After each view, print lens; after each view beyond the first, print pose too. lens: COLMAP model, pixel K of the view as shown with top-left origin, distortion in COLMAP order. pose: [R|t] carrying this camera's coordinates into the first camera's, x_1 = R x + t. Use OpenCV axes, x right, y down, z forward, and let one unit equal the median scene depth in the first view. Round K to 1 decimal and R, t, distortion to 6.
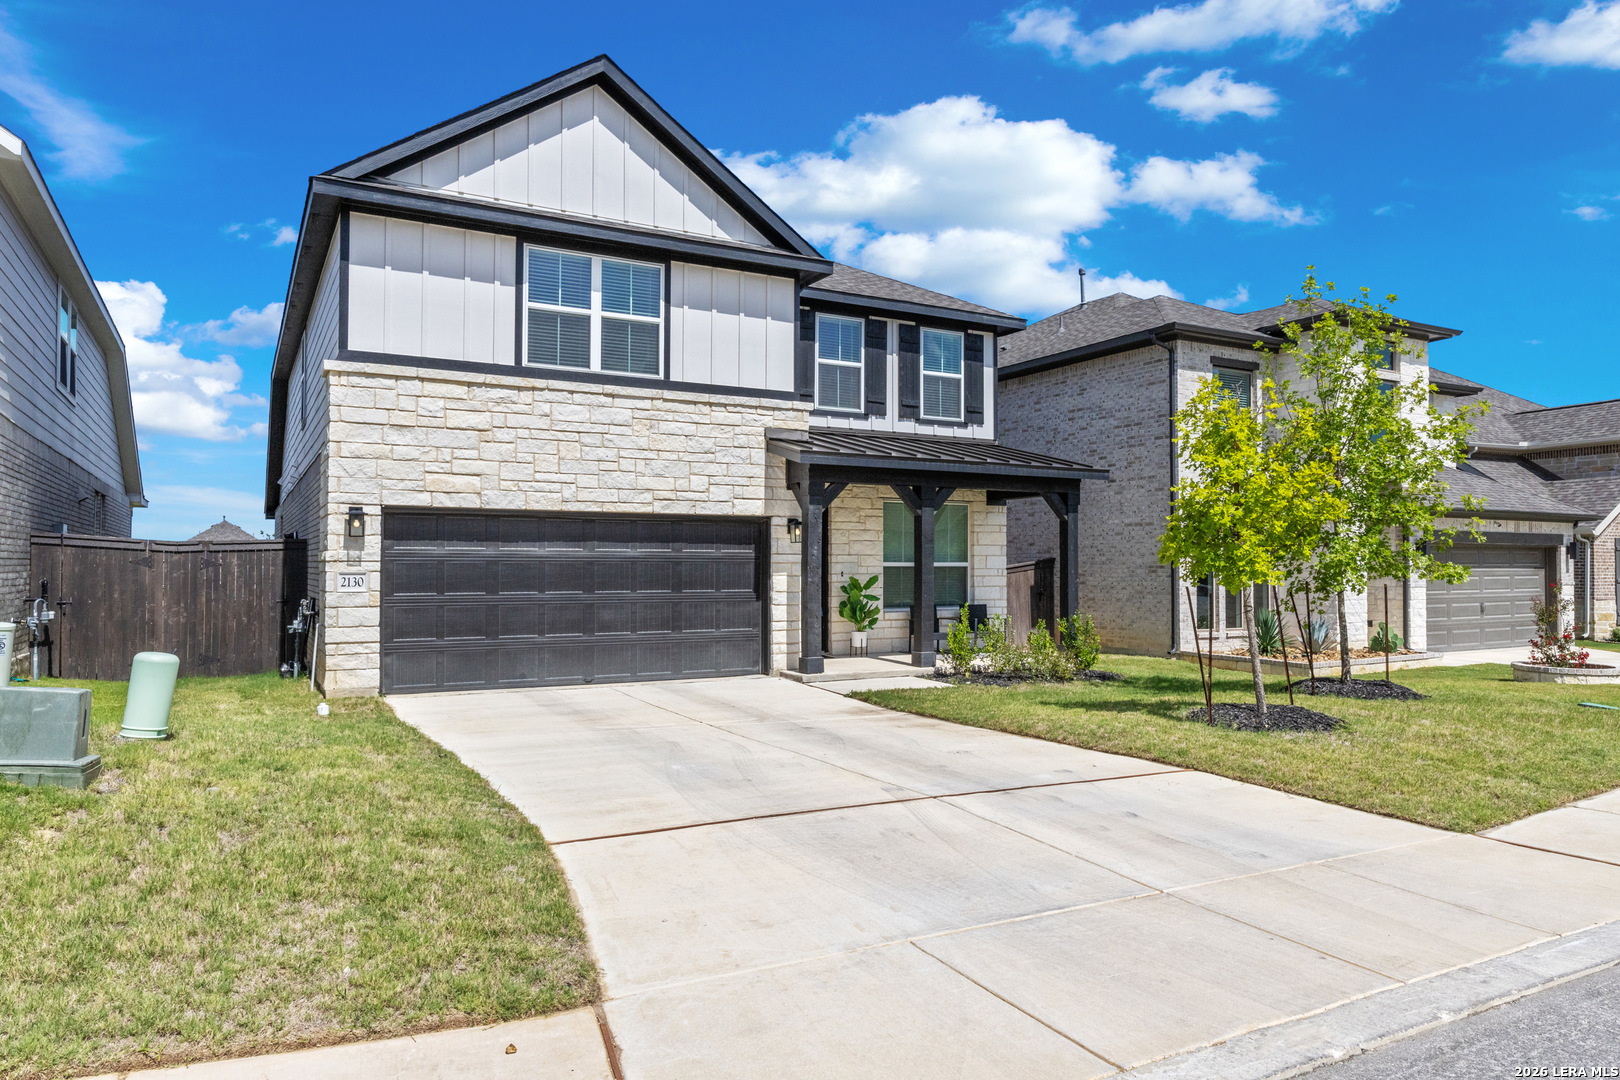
lens RADIAL K [[1044.2, 0, 810.0], [0, 1044.2, 540.0], [0, 0, 1]] dist [0.000314, 0.000023]
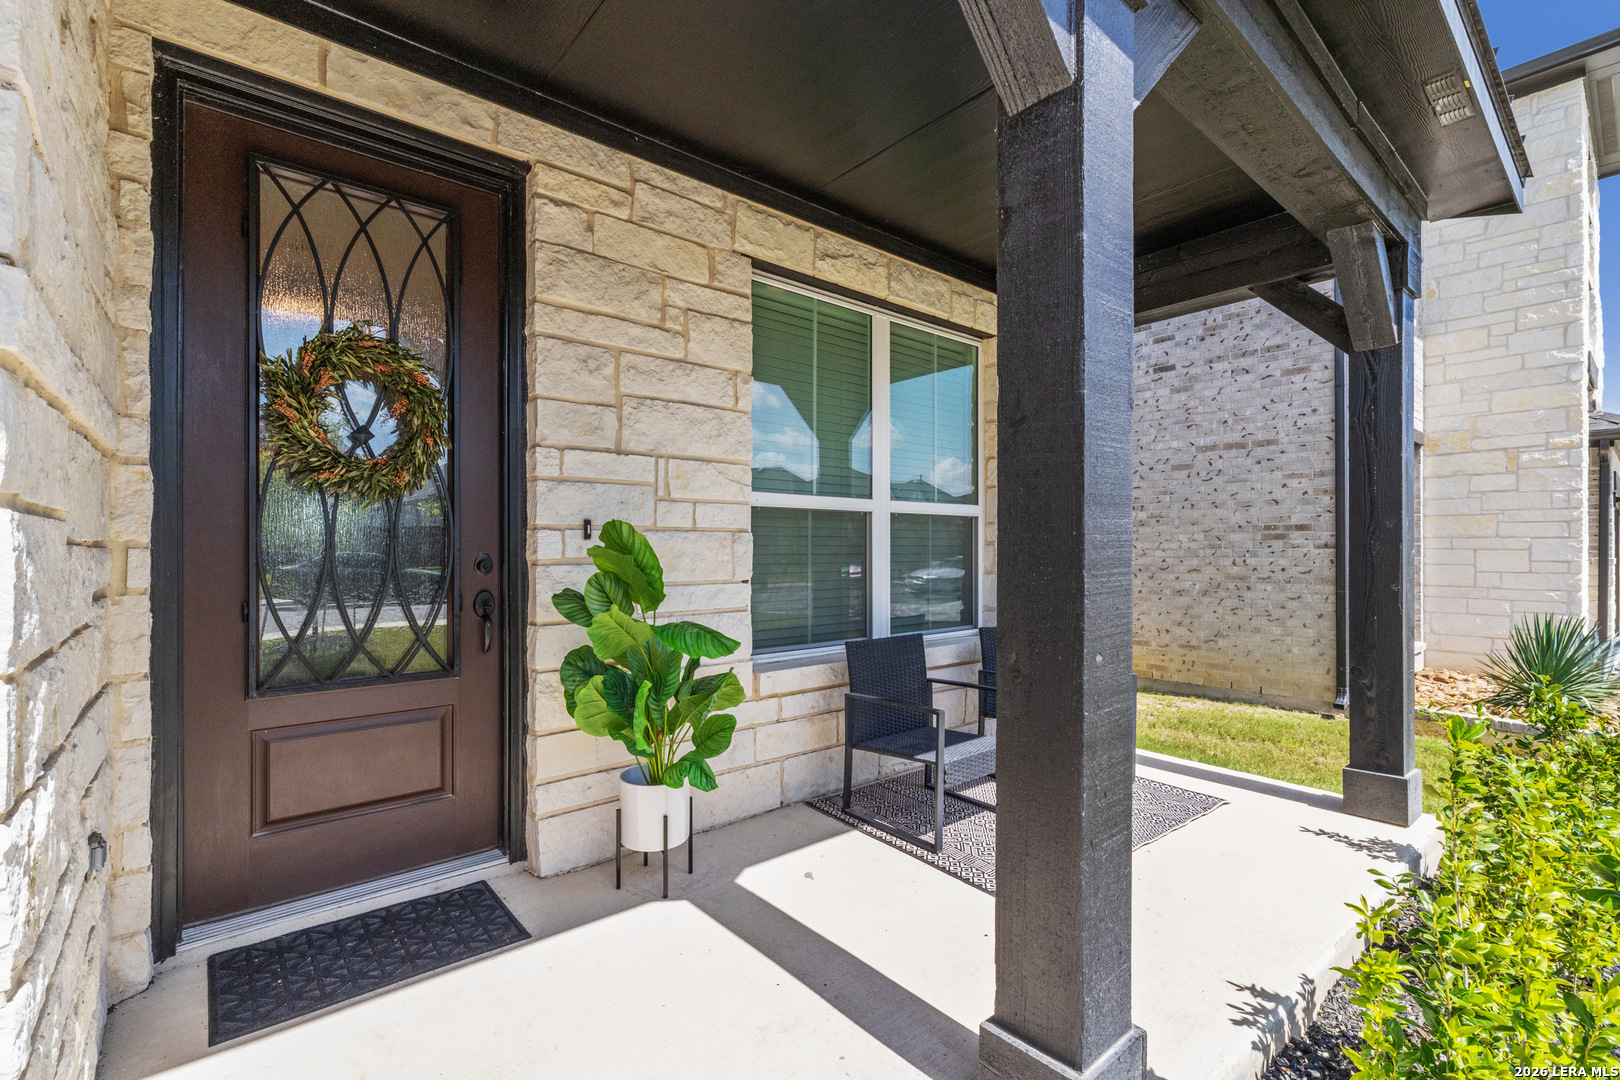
lens RADIAL K [[726.5, 0, 810.0], [0, 726.5, 540.0], [0, 0, 1]] dist [0.000217, 0.000017]
pose [[0.981033, -0.000080, 0.193839, 0.041544], [-0.002112, 0.999936, 0.011102, 0.028323], [-0.193828, -0.011301, 0.980971, 0.703575]]
